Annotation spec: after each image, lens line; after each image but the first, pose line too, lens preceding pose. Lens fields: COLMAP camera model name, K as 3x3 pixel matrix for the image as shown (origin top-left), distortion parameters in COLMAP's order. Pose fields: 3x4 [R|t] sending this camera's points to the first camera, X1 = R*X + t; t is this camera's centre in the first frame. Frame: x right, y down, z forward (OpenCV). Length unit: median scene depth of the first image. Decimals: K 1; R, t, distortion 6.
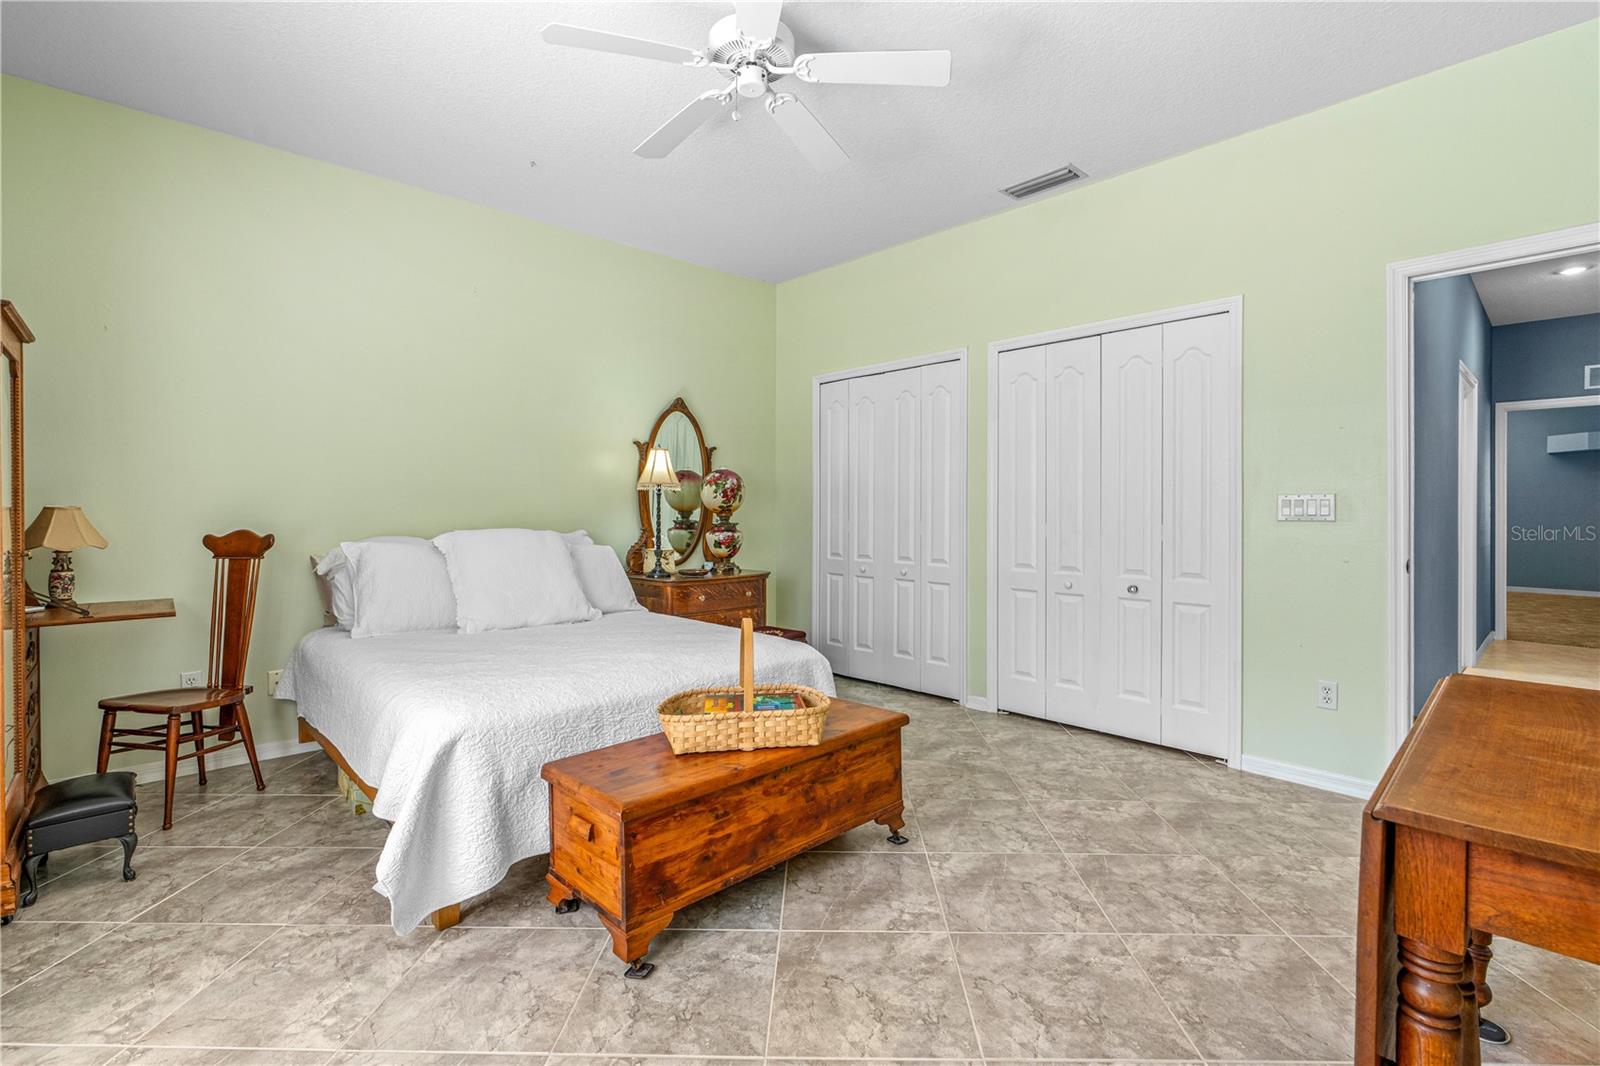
lens RADIAL K [[734.0, 0, 811.1], [0, 734.0, 525.7], [0, 0, 1]] dist [-0.001090, 0.000268]
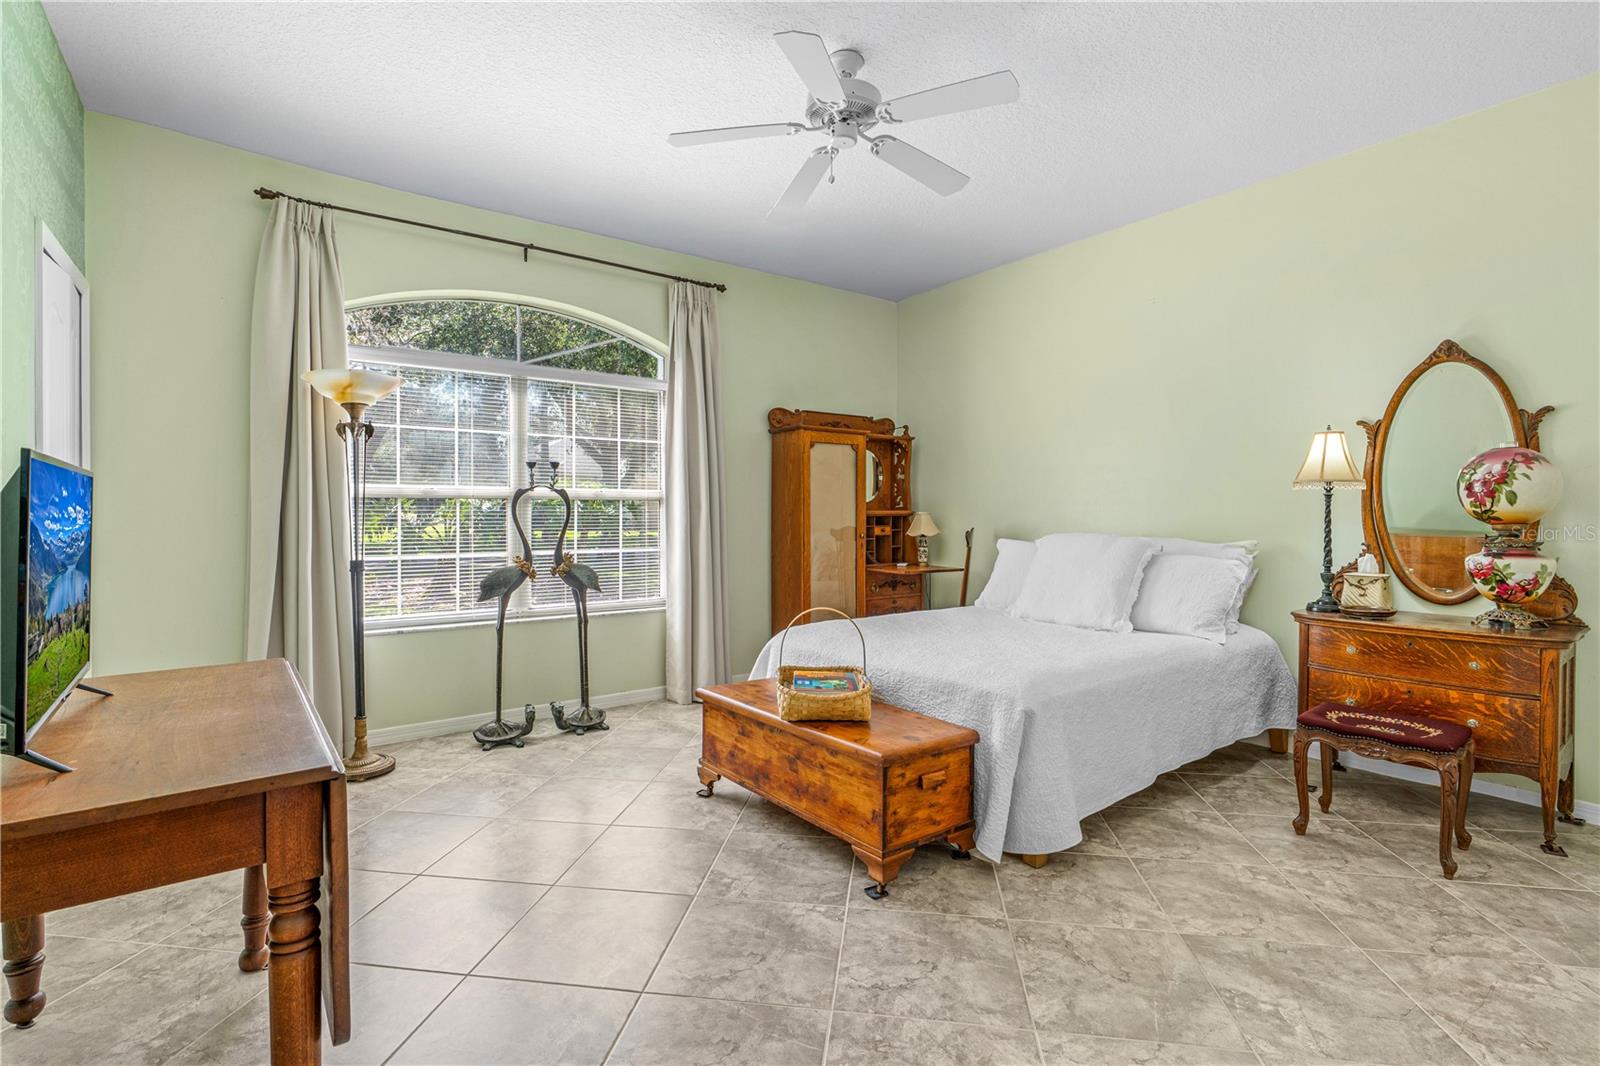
lens RADIAL K [[738.6, 0, 802.0], [0, 738.6, 505.3], [0, 0, 1]] dist [-0.004515, 0.000113]
pose [[-0.118764, -0.009035, -0.992881, 1.064709], [-0.019198, 0.999793, -0.006802, -0.032613], [0.992737, 0.018253, -0.118913, 1.056353]]
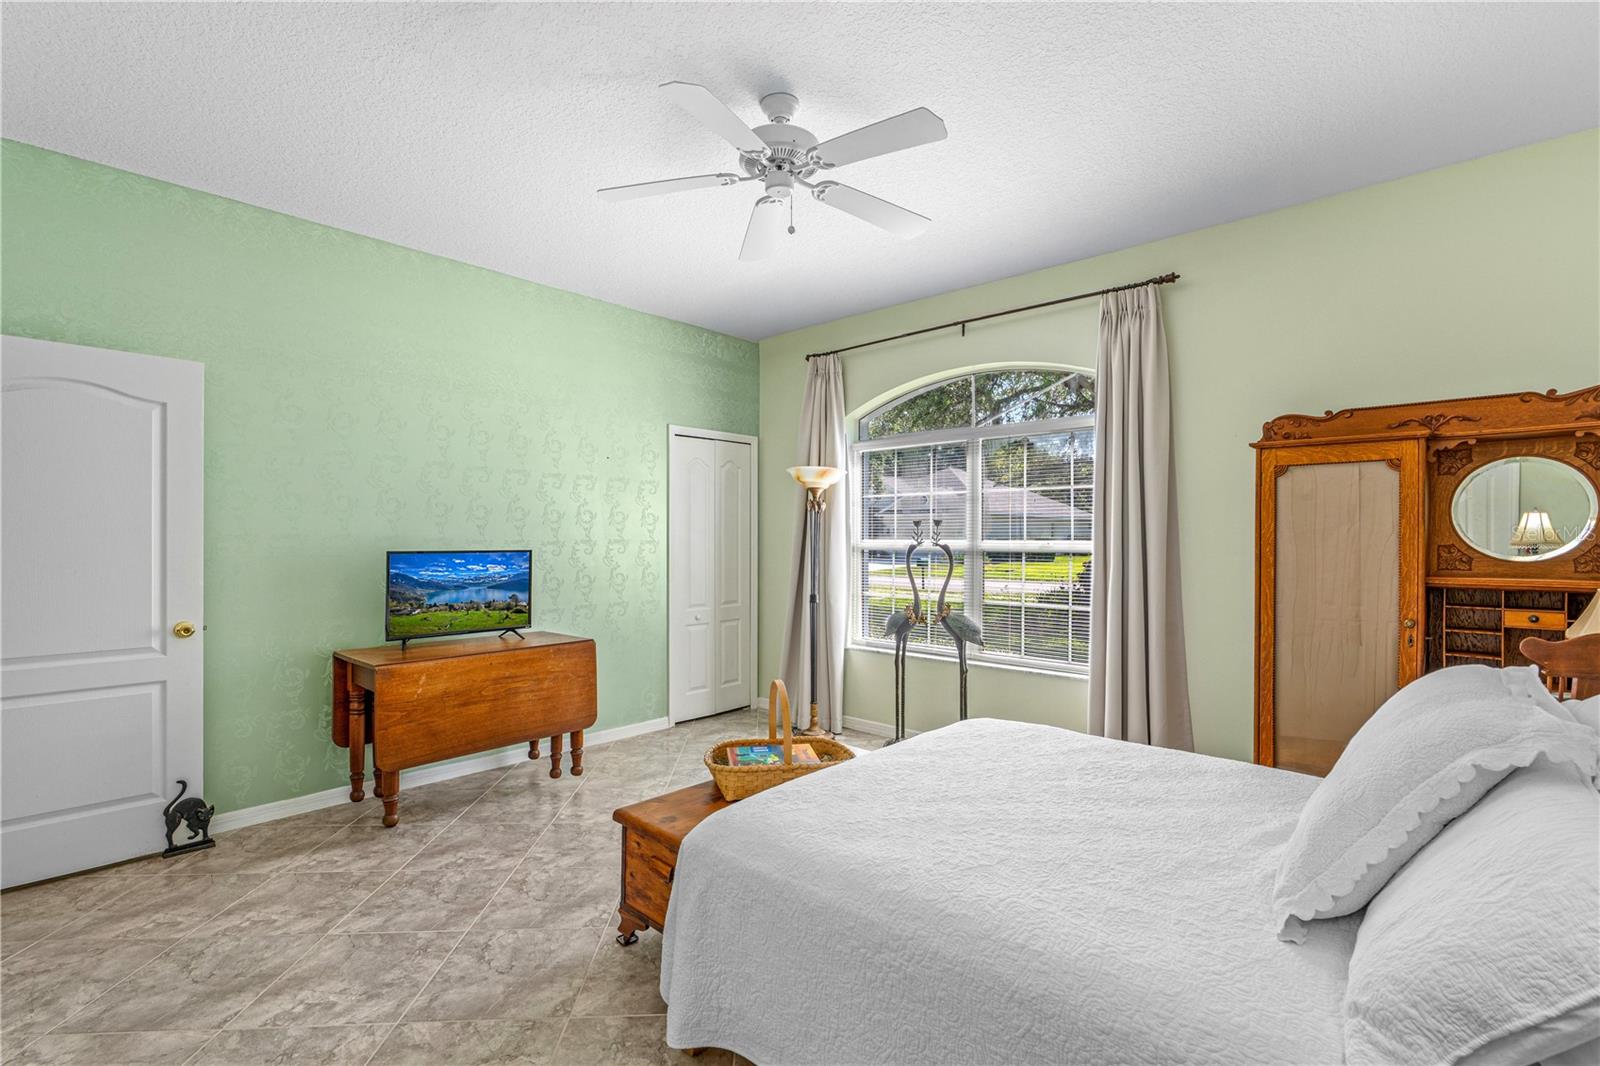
lens RADIAL K [[714.8, 0, 806.9], [0, 714.8, 538.8], [0, 0, 1]] dist [-0.015269, 0.005034]
pose [[-0.996680, -0.005315, -0.081246, -0.037582], [-0.006672, 0.999842, 0.016446, -0.110757], [0.081146, 0.016934, -0.996558, 2.018324]]
